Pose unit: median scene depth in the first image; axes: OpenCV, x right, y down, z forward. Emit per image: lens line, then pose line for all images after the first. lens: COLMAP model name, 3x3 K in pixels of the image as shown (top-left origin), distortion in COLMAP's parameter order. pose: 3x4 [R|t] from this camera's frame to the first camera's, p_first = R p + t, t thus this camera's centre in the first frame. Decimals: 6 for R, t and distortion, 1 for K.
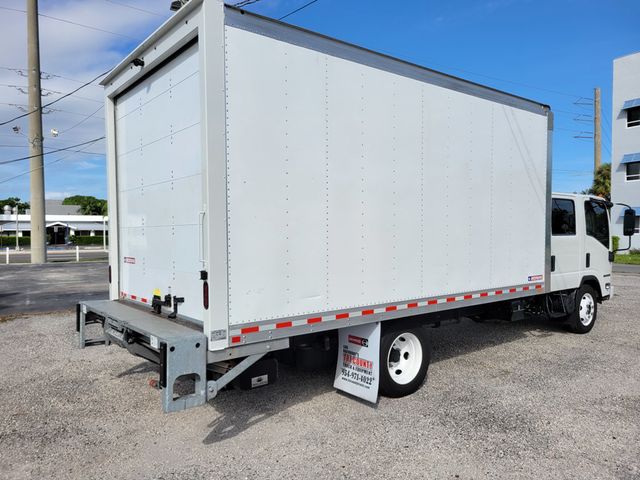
lens RADIAL K [[476.5, 0, 320.0], [0, 476.5, 240.0], [0, 0, 1]] dist [0.030575, -0.002003]
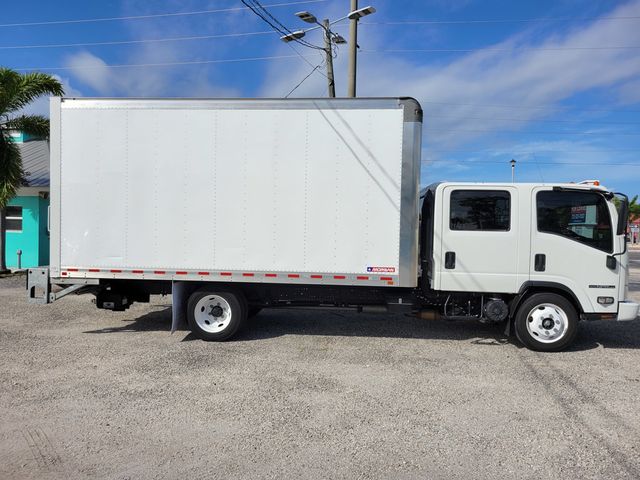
lens RADIAL K [[476.2, 0, 320.3], [0, 476.2, 227.9], [0, 0, 1]] dist [0.033903, -0.000097]
pose [[0.728806, 0.021758, -0.684374, 1.250057], [-0.036632, 0.999303, -0.007240, 0.003258], [0.683739, 0.030346, 0.729095, 0.203786]]
